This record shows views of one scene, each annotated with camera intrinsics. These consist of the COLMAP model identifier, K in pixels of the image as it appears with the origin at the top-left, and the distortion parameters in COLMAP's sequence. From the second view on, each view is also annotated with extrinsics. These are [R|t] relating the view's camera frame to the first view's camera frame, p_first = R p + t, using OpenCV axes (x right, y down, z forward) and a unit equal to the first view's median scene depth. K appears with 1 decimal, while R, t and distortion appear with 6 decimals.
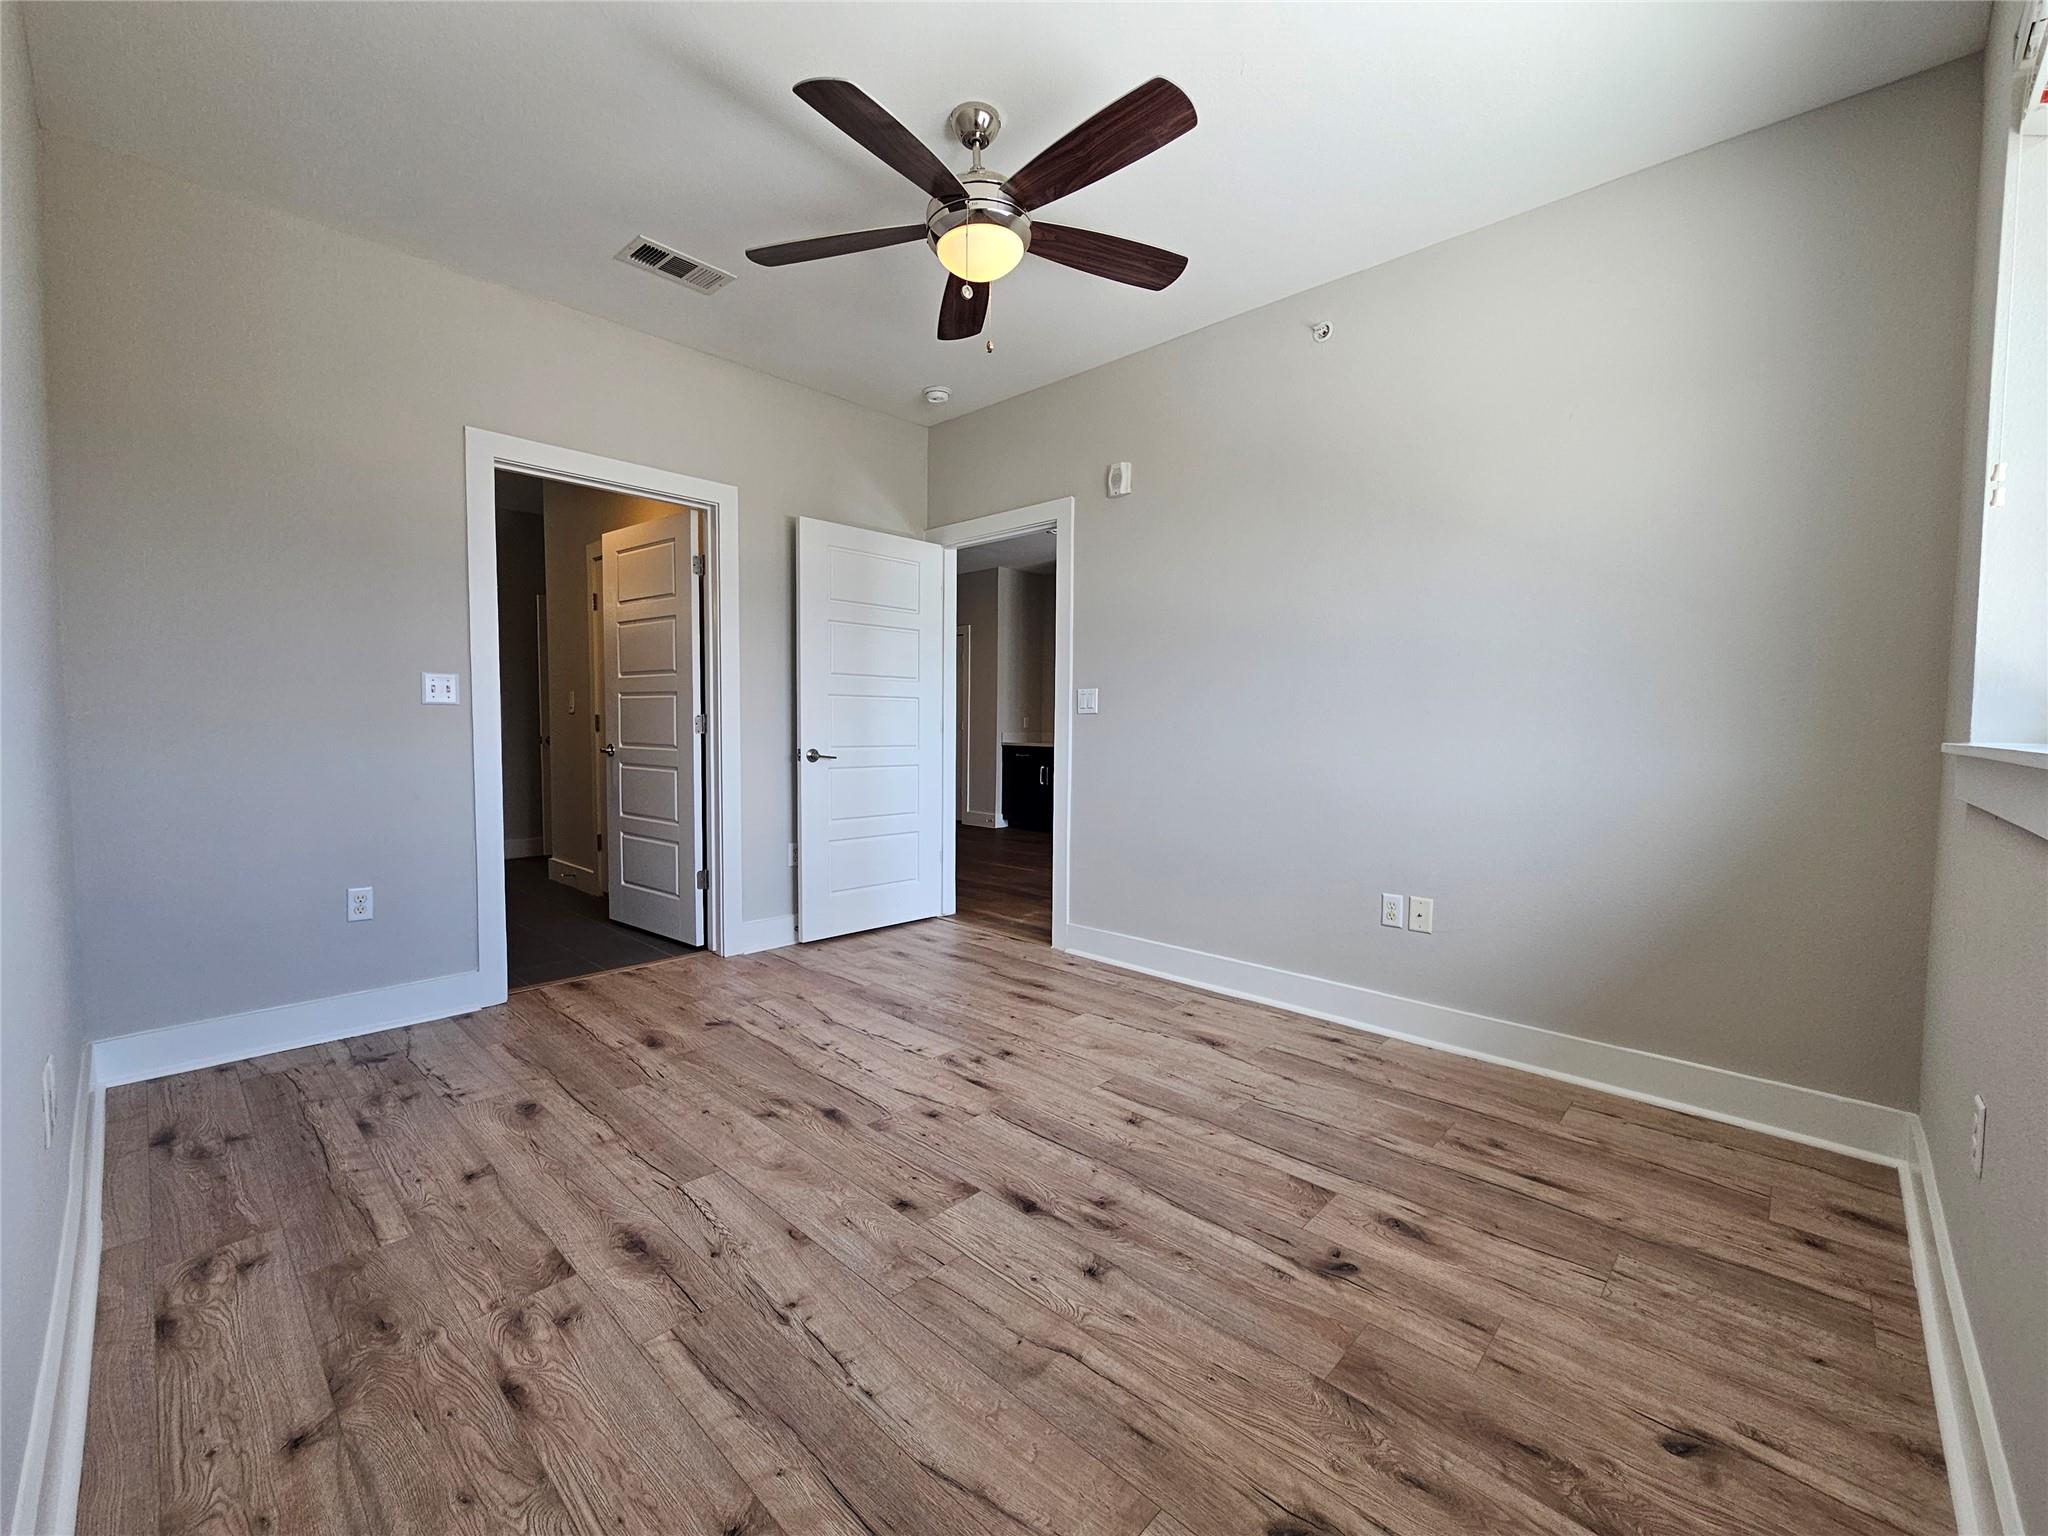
lens RADIAL K [[841.0, 0, 1024.5], [0, 841.0, 766.4], [0, 0, 1]] dist [-0.001904, 0.001490]
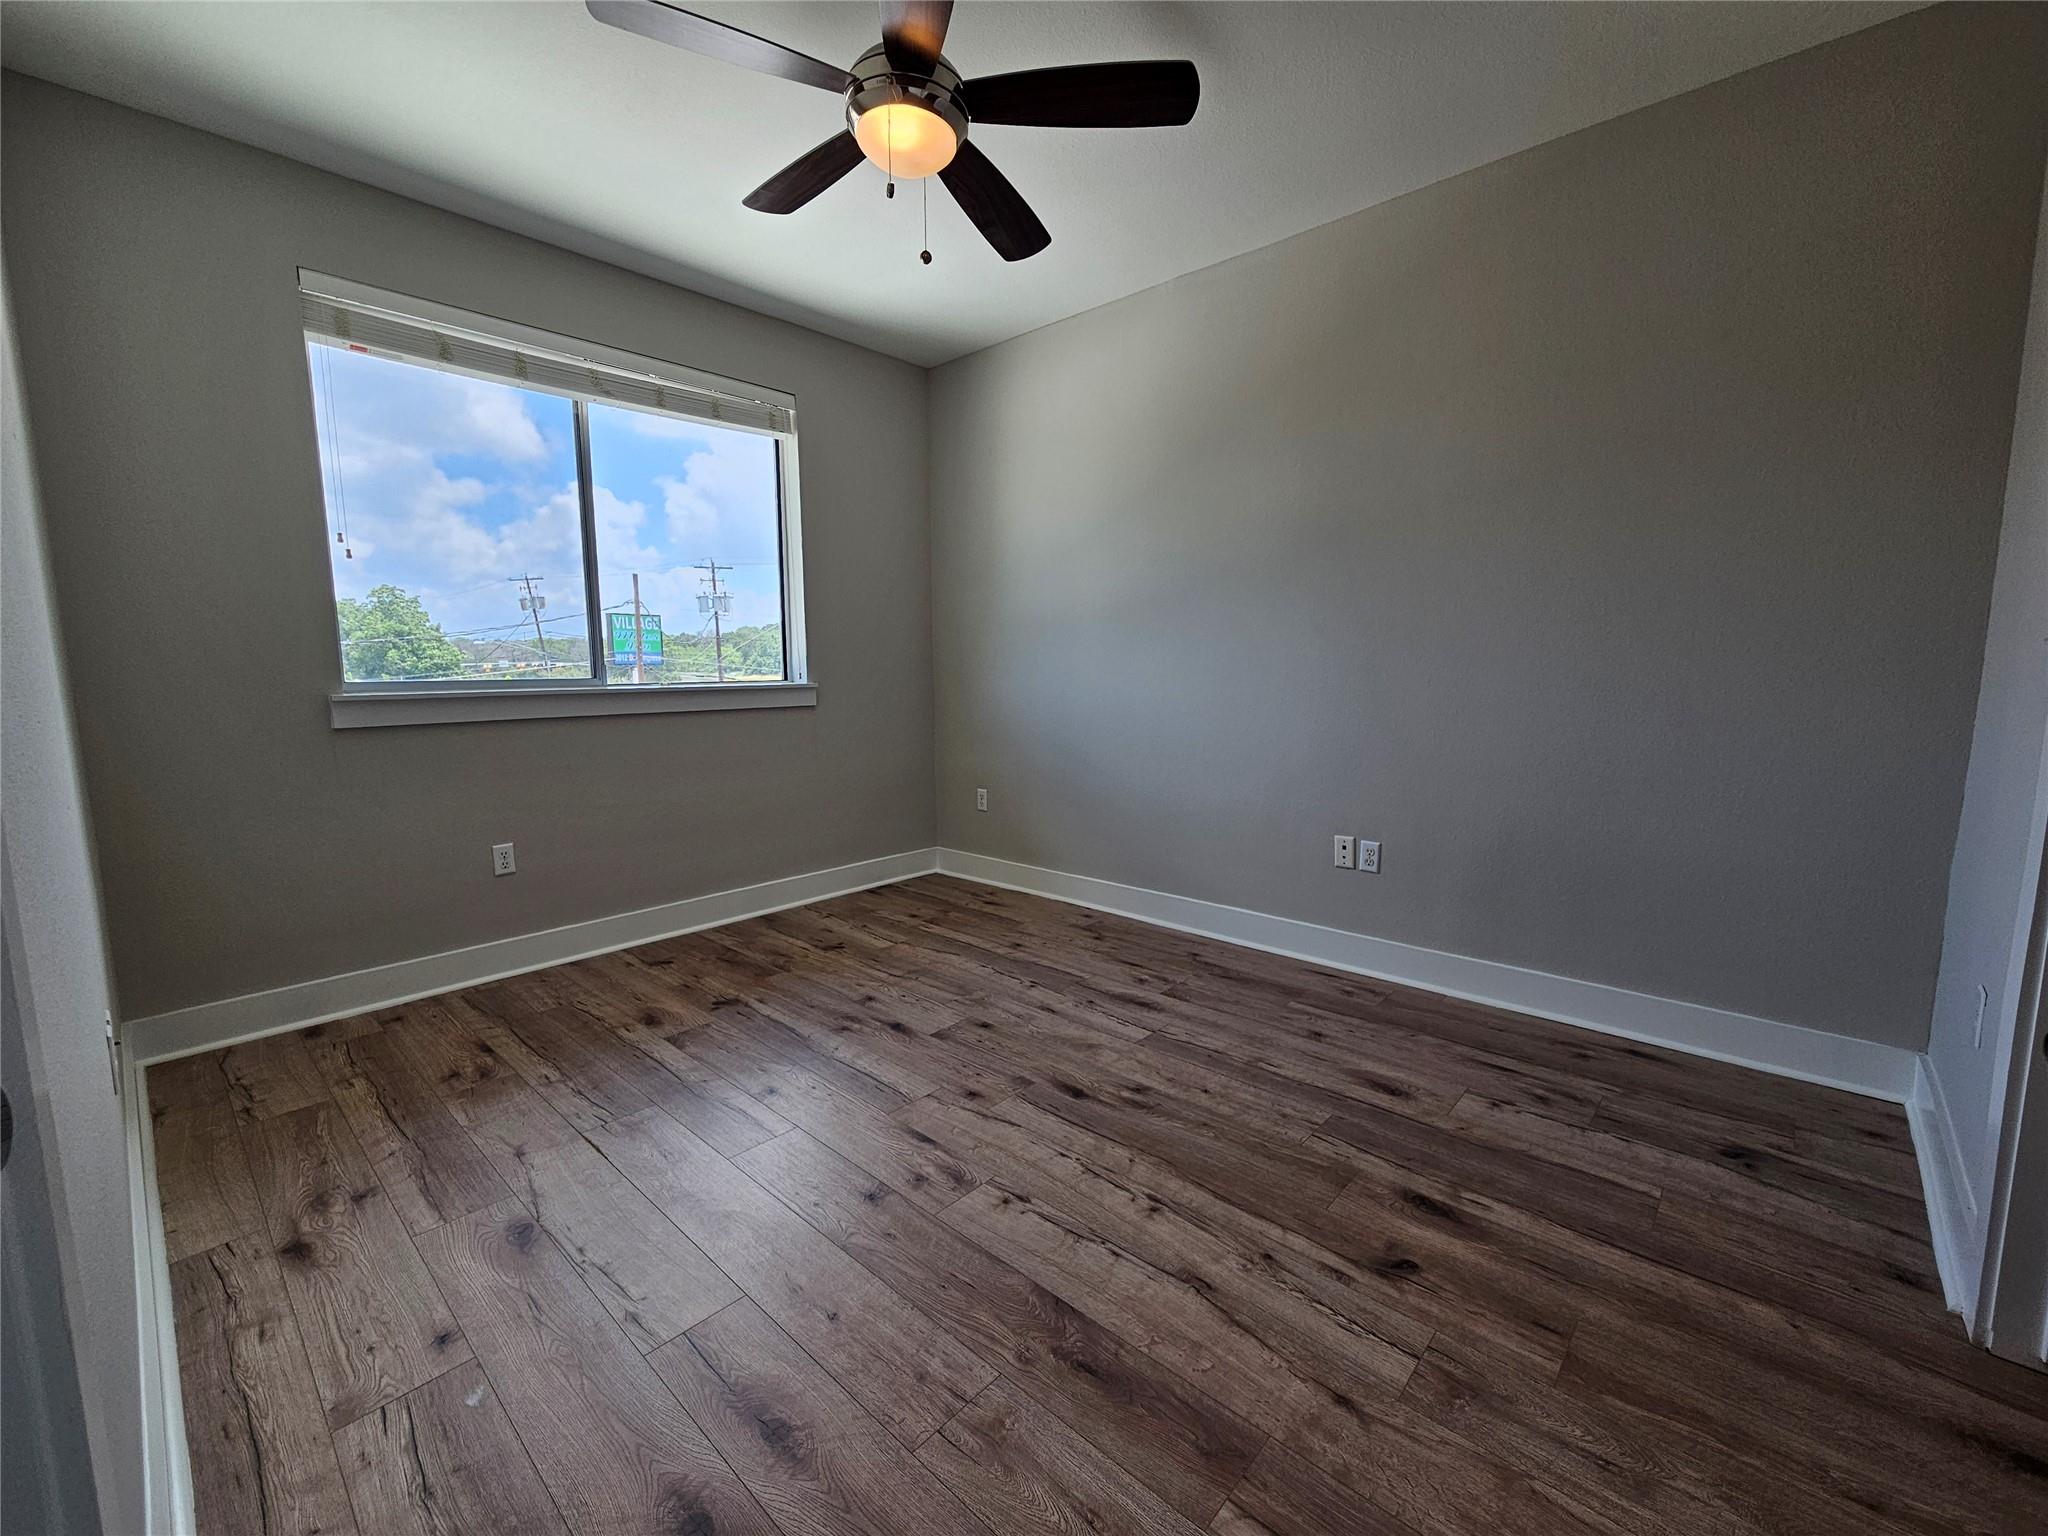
lens RADIAL K [[841.0, 0, 1023.1], [0, 841.0, 771.1], [0, 0, 1]] dist [-0.001904, 0.001490]
pose [[-0.999917, -0.000317, -0.012911, -0.162601], [-0.002597, 0.984216, 0.176954, -0.132698], [0.012651, 0.176973, -0.984134, 1.984491]]
